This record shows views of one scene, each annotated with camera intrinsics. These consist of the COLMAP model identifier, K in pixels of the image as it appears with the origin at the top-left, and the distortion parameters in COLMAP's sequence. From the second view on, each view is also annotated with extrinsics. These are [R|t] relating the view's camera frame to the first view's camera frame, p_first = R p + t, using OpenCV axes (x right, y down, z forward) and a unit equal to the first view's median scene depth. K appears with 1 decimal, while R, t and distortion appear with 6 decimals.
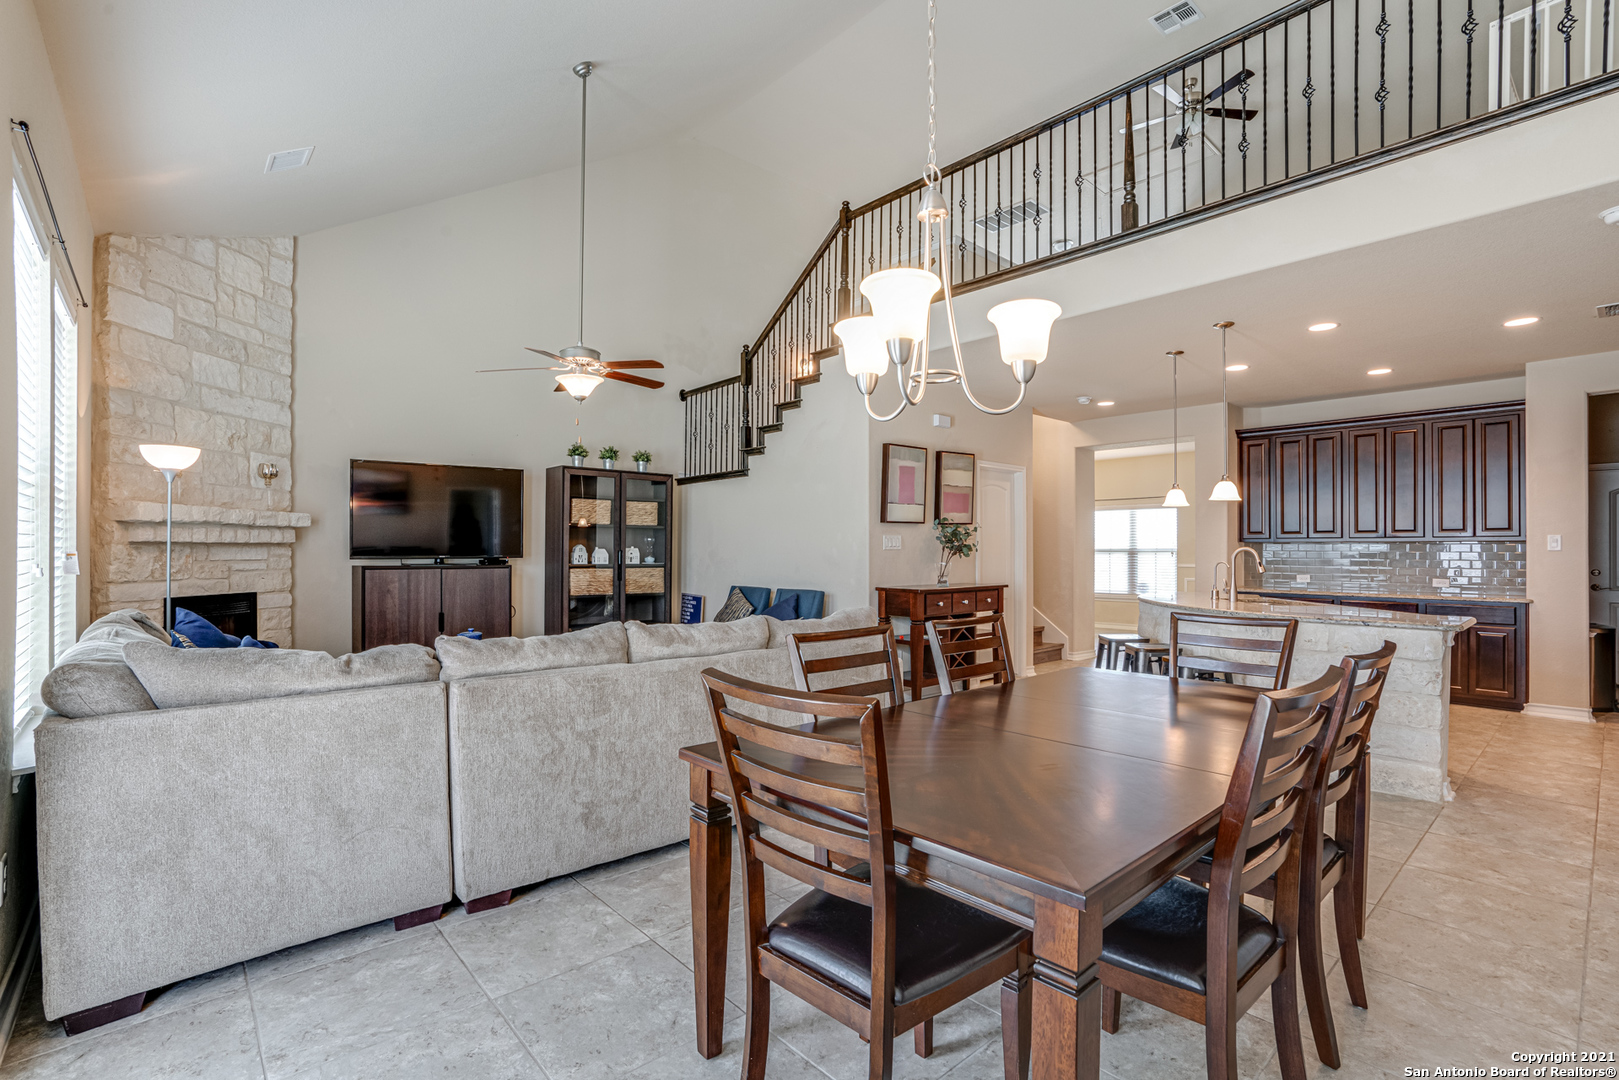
lens RADIAL K [[746.7, 0, 811.1], [0, 746.7, 541.9], [0, 0, 1]] dist [-0.042511, 0.016252]
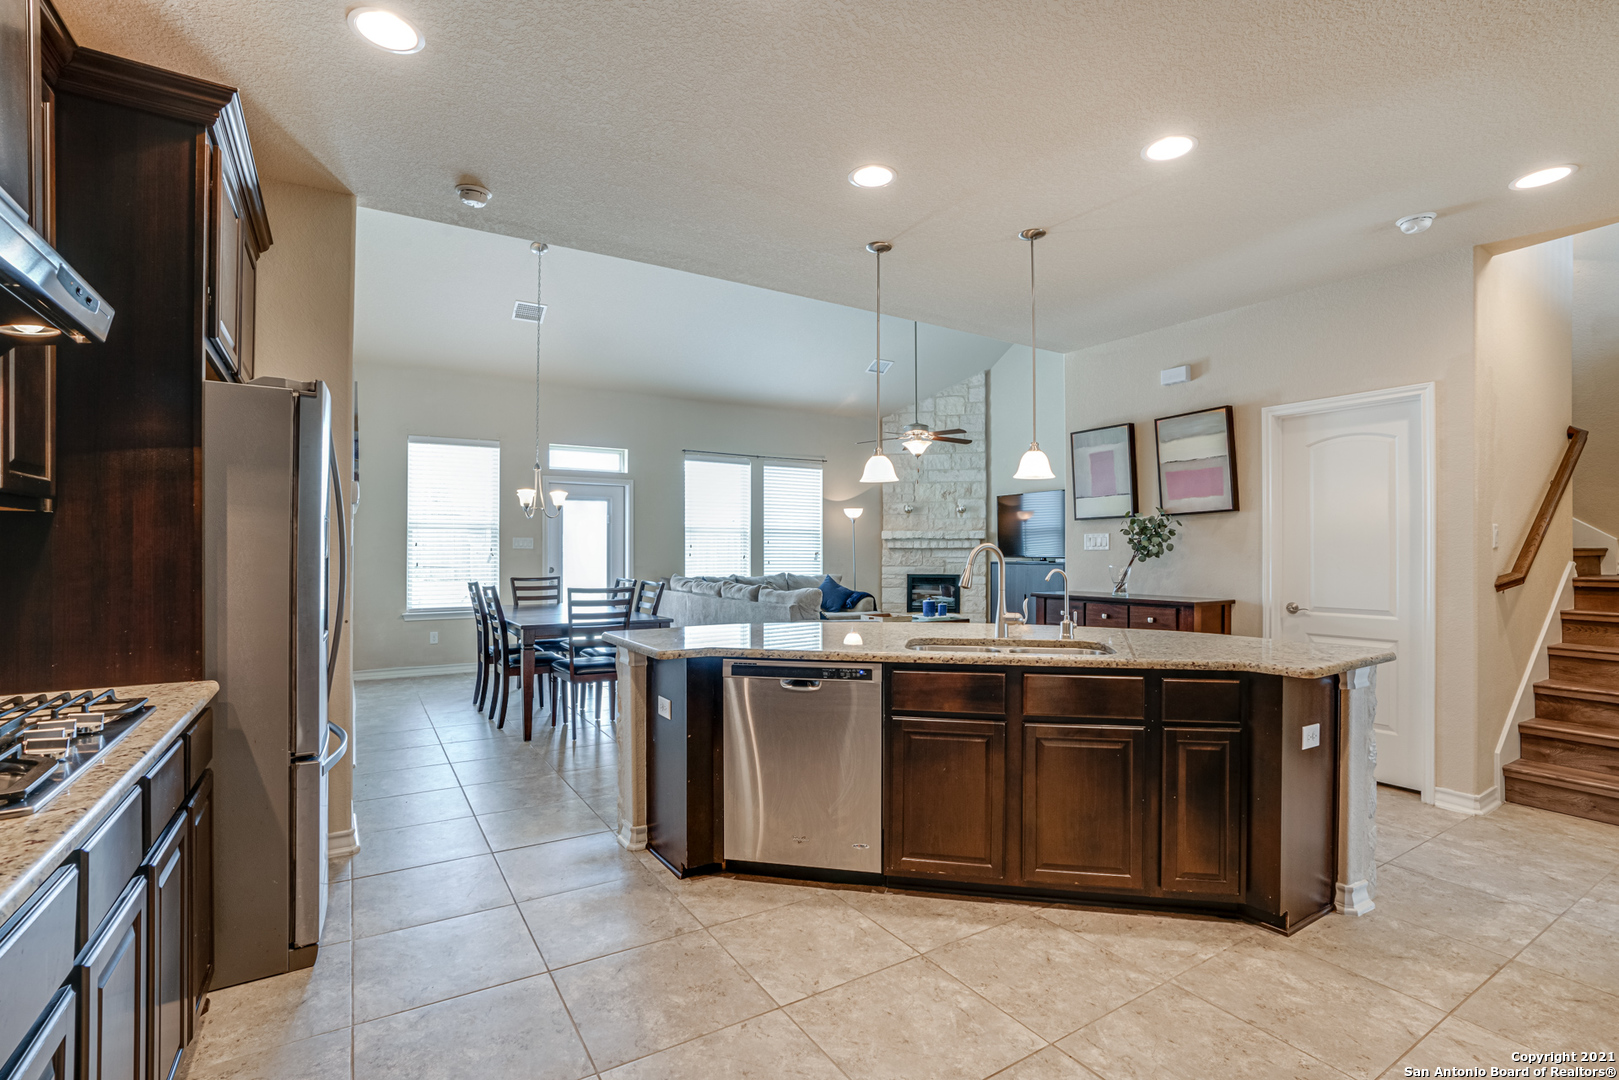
lens RADIAL K [[746.7, 0, 808.8], [0, 746.7, 539.6], [0, 0, 1]] dist [-0.042511, 0.016252]
pose [[-0.155955, -0.017693, -0.987606, 1.033907], [0.010126, 0.999758, -0.019509, 0.011899], [0.987712, -0.013043, -0.155738, 0.808412]]
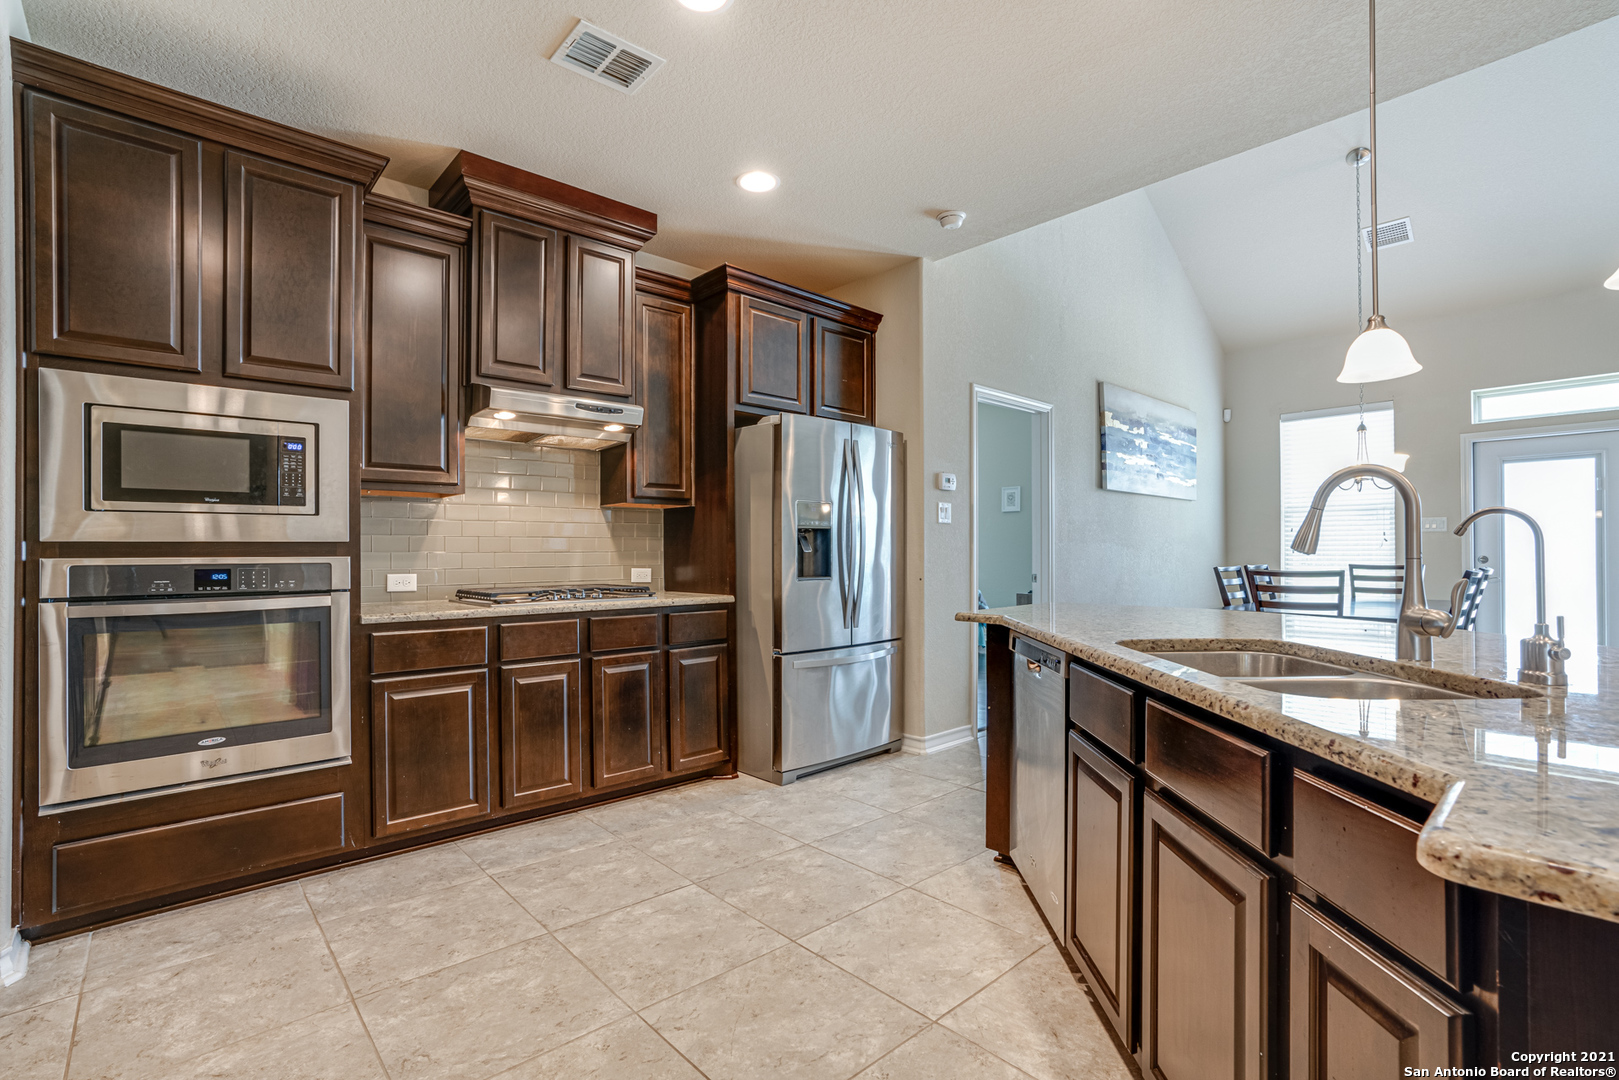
lens RADIAL K [[746.7, 0, 808.6], [0, 746.7, 548.0], [0, 0, 1]] dist [-0.042511, 0.016252]
pose [[-0.999651, -0.001013, -0.026399, 0.708584], [-0.000554, 0.999849, -0.017387, 0.037906], [0.026413, -0.017366, -0.999500, 1.088761]]
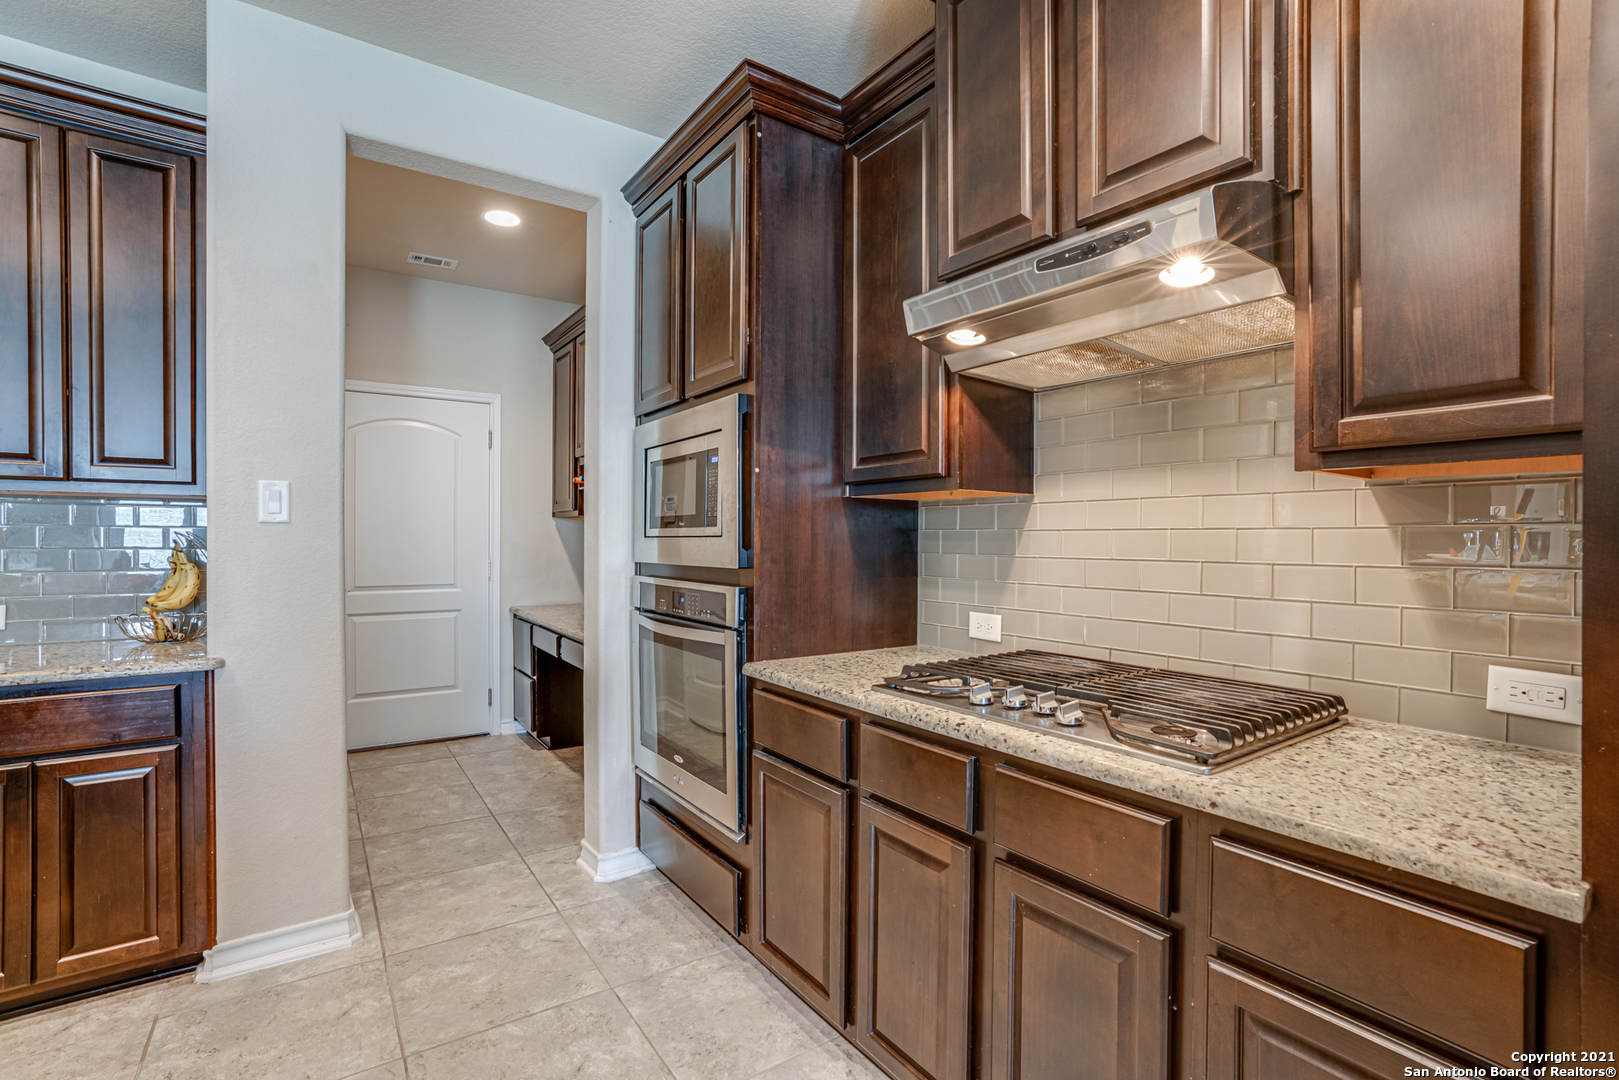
lens RADIAL K [[746.7, 0, 798.6], [0, 746.7, 545.5], [0, 0, 1]] dist [-0.042511, 0.016252]
pose [[0.112156, -0.016288, 0.993557, 0.625009], [-0.014965, 0.999725, 0.018079, 0.010593], [-0.993578, -0.016896, 0.111881, 0.610408]]
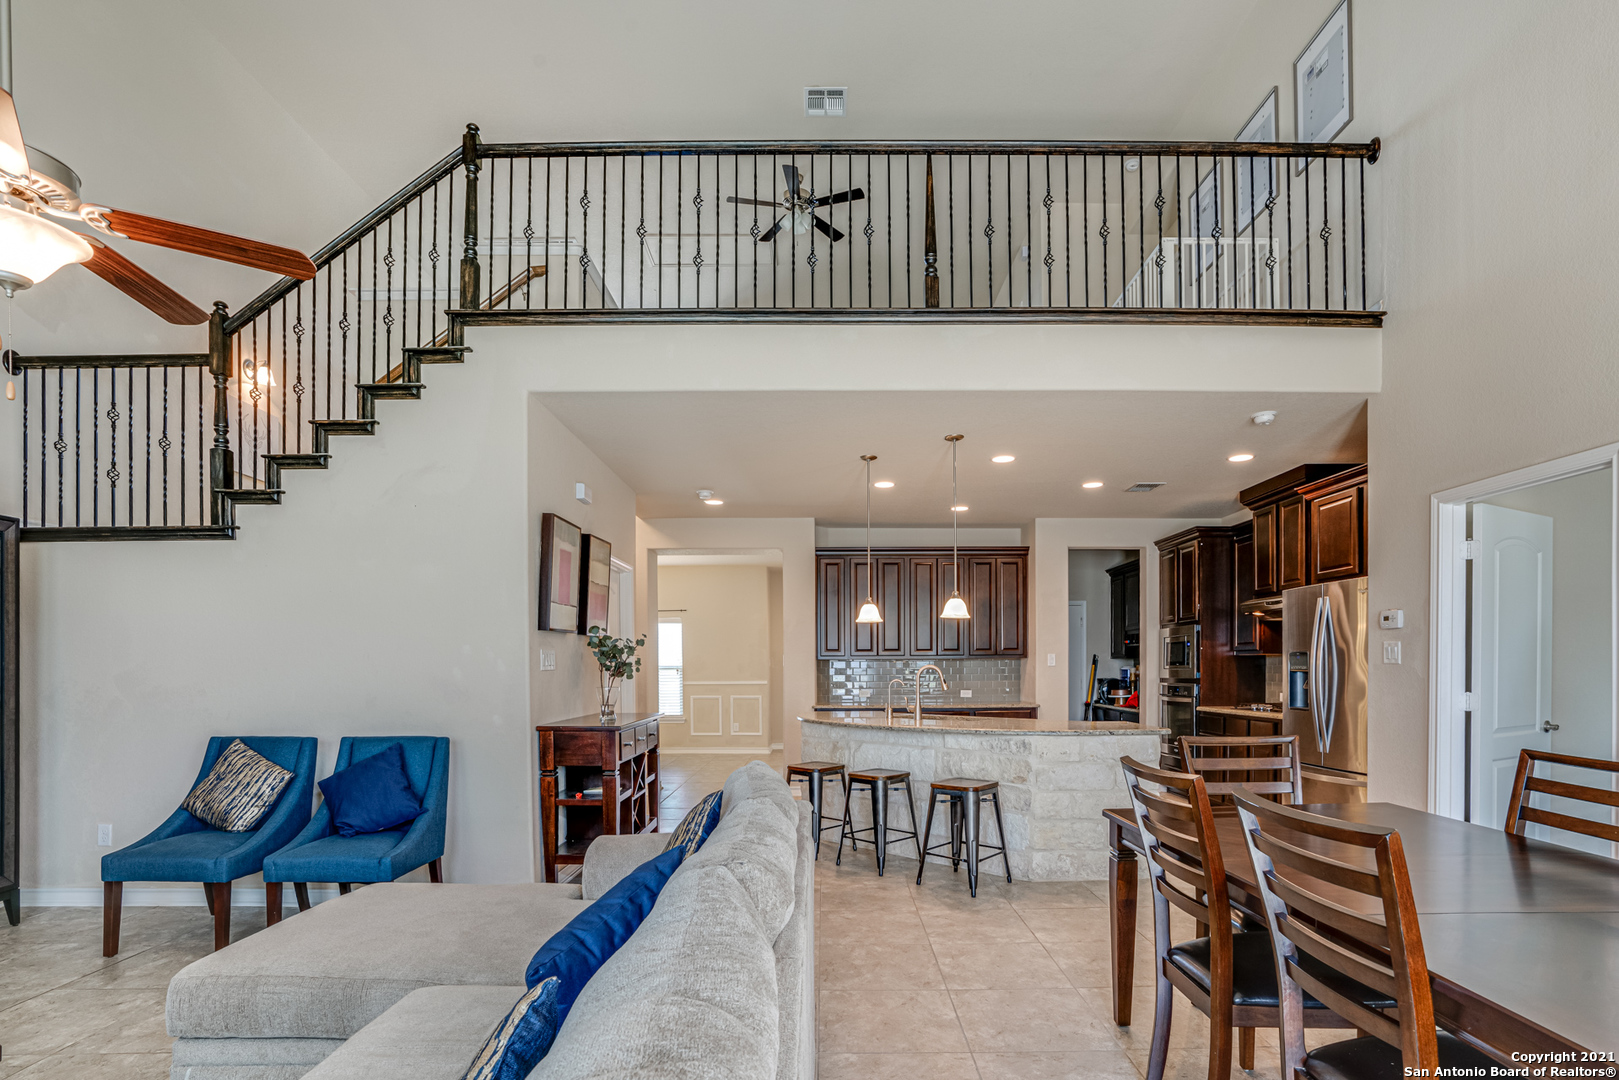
lens RADIAL K [[792.7, 0, 805.6], [0, 792.7, 666.7], [0, 0, 1]] dist [-0.012032, 0.000206]
pose [[0.668366, -0.006577, 0.743803, -0.268226], [-0.001708, 0.999945, 0.010377, -0.000630], [-0.743830, -0.008206, 0.668318, 0.331363]]
